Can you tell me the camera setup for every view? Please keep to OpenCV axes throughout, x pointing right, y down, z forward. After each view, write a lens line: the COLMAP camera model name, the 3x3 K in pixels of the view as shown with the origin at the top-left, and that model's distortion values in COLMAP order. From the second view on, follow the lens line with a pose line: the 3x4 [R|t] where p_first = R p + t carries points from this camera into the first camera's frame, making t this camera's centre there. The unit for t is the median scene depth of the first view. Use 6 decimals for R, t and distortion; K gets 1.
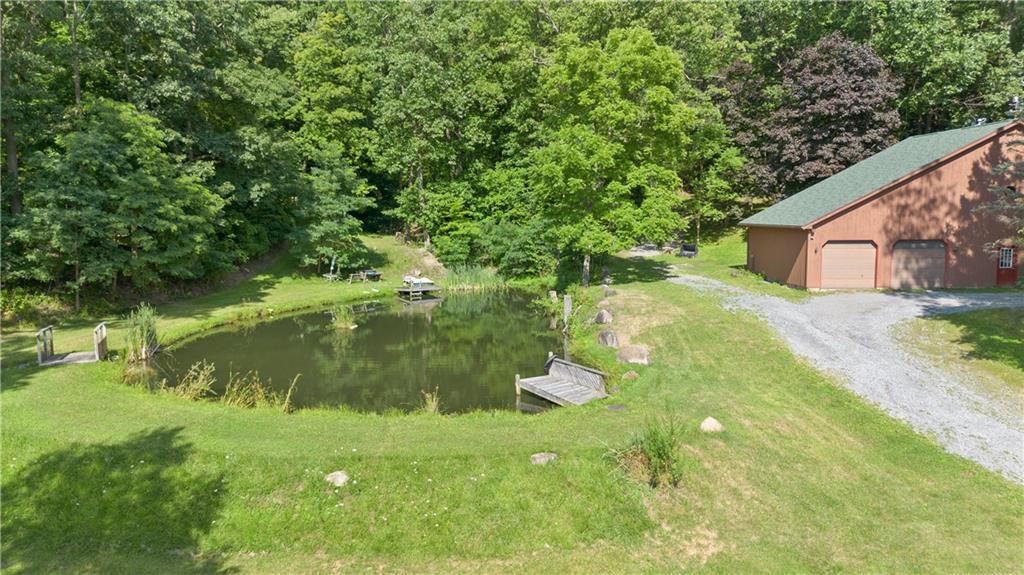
lens RADIAL K [[720.0, 0, 512.0], [0, 720.0, 287.5], [0, 0, 1]] dist [0.076367, -0.111256]
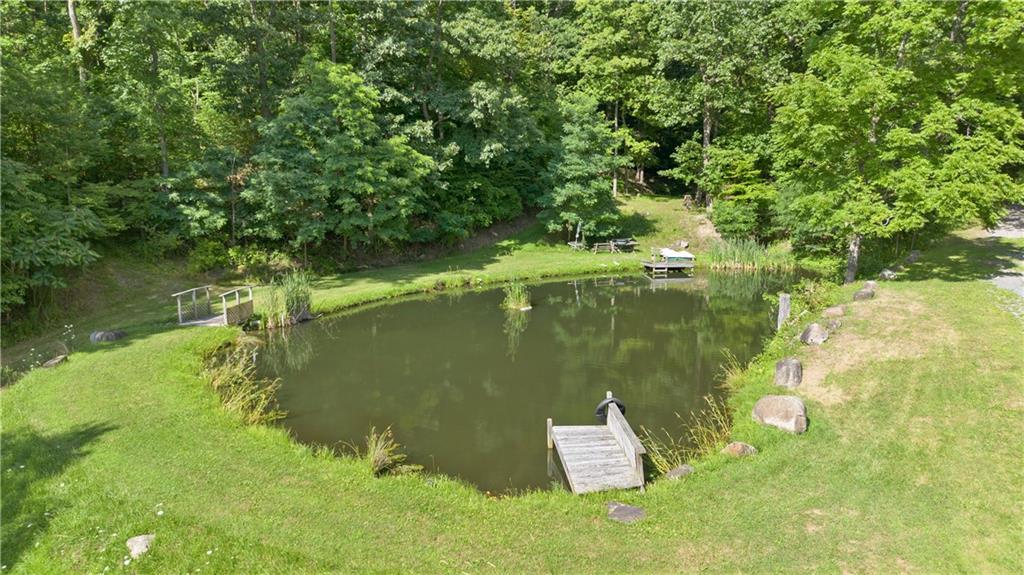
lens RADIAL K [[720.0, 0, 512.0], [0, 720.0, 287.5], [0, 0, 1]] dist [0.076367, -0.111256]
pose [[0.863957, 0.080100, -0.497155, 0.155859], [-0.051794, 0.996167, 0.070493, -0.024870], [0.500896, -0.035153, 0.864794, 0.201917]]
